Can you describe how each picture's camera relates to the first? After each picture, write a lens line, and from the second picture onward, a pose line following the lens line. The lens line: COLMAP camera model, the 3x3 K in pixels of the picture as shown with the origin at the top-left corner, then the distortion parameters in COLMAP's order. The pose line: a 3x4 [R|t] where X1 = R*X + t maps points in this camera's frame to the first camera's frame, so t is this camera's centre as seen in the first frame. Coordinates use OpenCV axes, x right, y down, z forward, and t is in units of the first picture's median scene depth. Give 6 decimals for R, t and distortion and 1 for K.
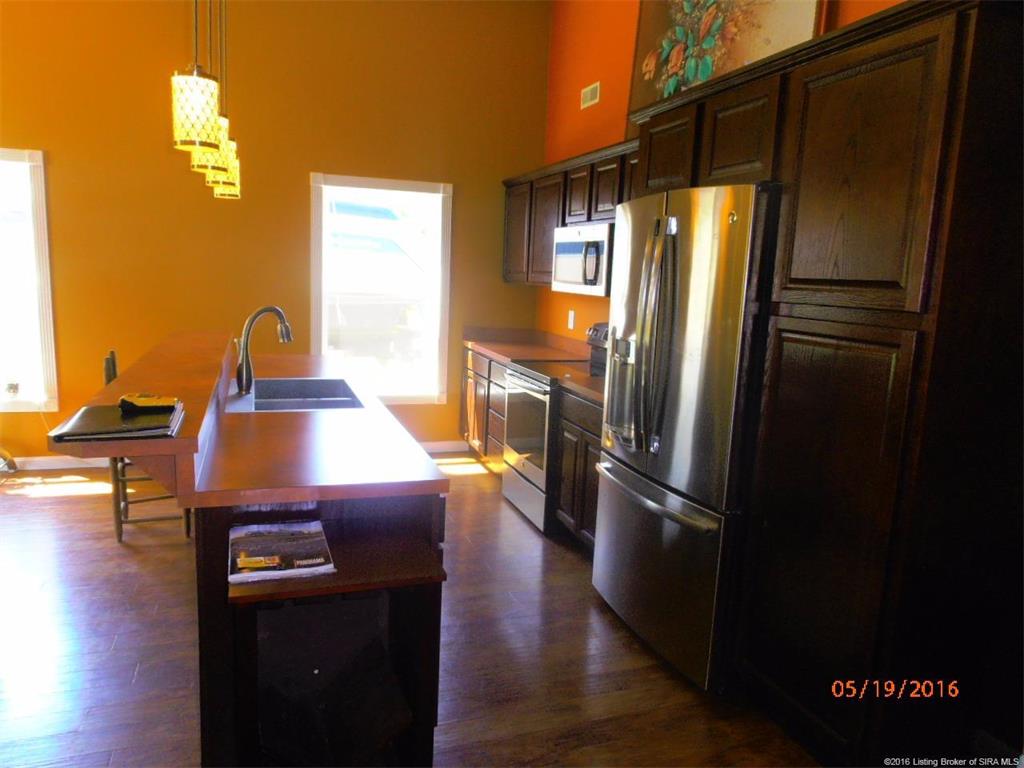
lens RADIAL K [[720.4, 0, 511.6], [0, 720.4, 382.3], [0, 0, 1]] dist [-0.017324, 0.008356]
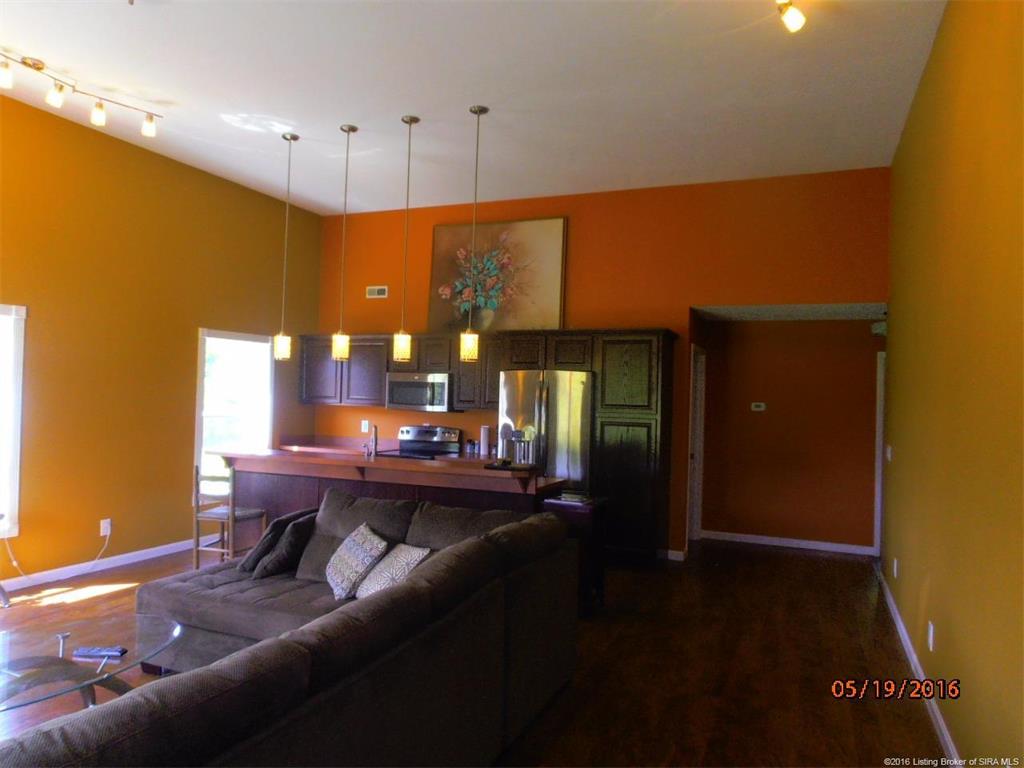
lens RADIAL K [[720.4, 0, 511.8], [0, 720.4, 384.5], [0, 0, 1]] dist [-0.017324, 0.008356]
pose [[0.670360, -0.014234, 0.741899, -1.184031], [0.114736, 0.989780, -0.084683, -0.010875], [-0.733112, 0.141891, 0.665142, -0.401189]]
